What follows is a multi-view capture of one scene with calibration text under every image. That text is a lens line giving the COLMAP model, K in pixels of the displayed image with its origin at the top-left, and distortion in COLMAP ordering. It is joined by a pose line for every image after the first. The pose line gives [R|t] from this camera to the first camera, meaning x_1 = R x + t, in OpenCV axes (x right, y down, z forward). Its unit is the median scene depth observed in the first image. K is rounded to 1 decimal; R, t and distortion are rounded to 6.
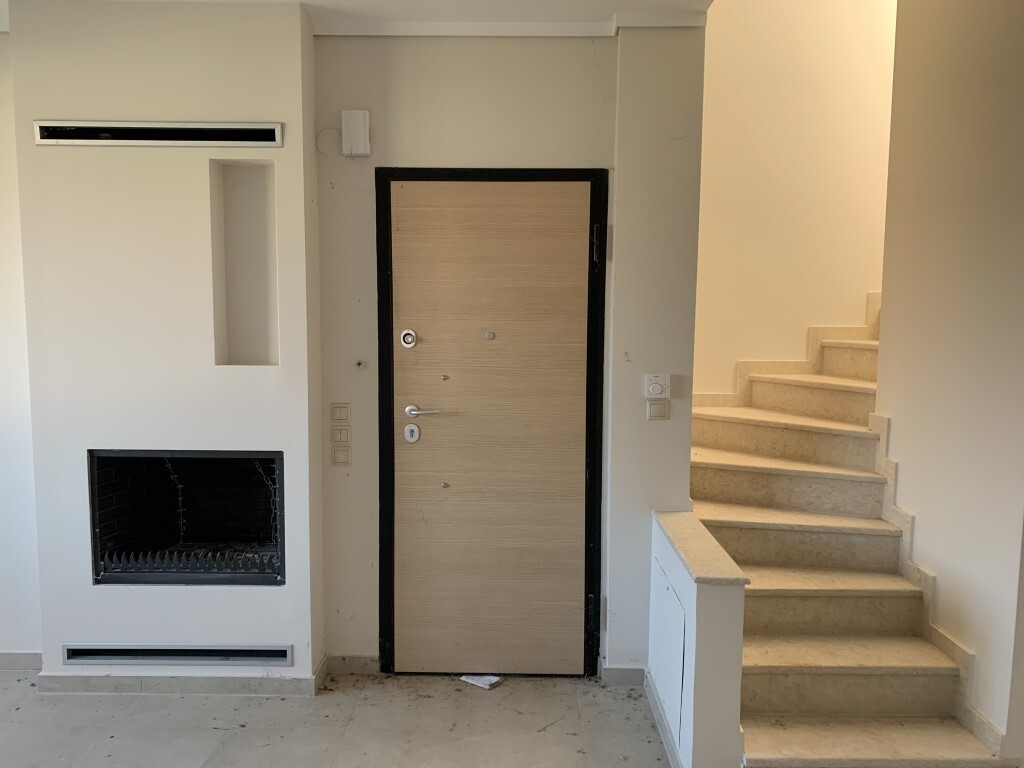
lens RADIAL K [[786.3, 0, 513.4], [0, 786.3, 386.2], [0, 0, 1]] dist [0.034816, -0.009758]
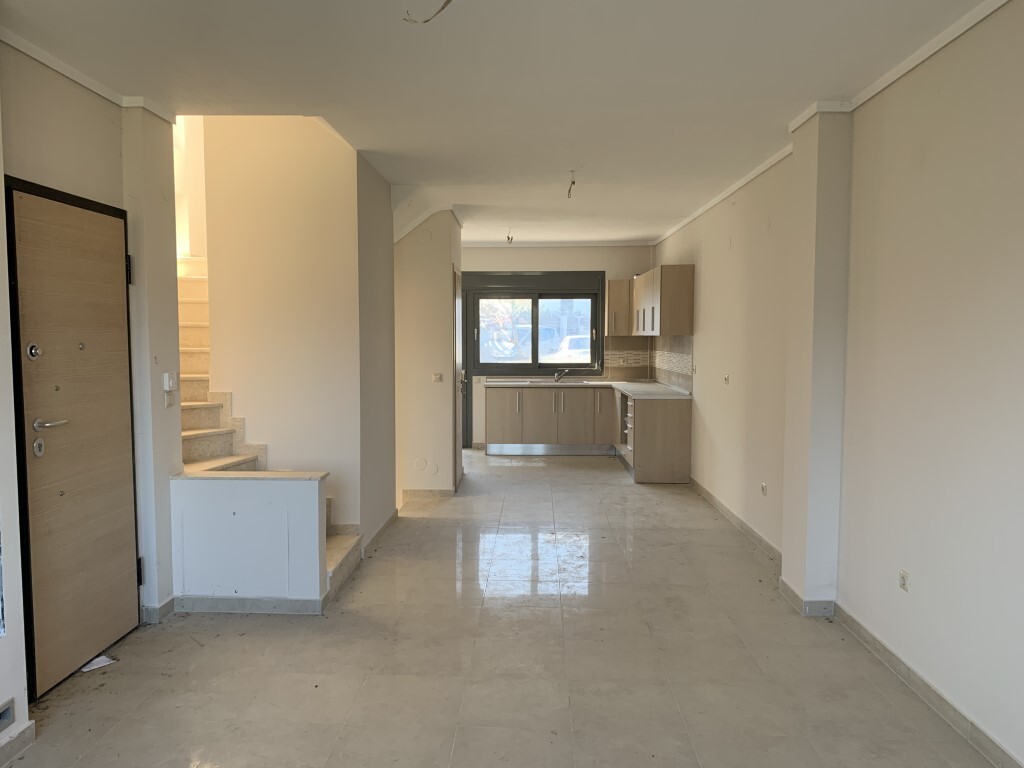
lens RADIAL K [[786.3, 0, 510.5], [0, 786.3, 383.8], [0, 0, 1]] dist [0.034816, -0.009758]
pose [[0.023746, -0.070906, 0.997200, -1.112206], [0.087387, 0.993811, 0.068584, -0.036816], [-0.995891, 0.085513, 0.029795, 0.374805]]
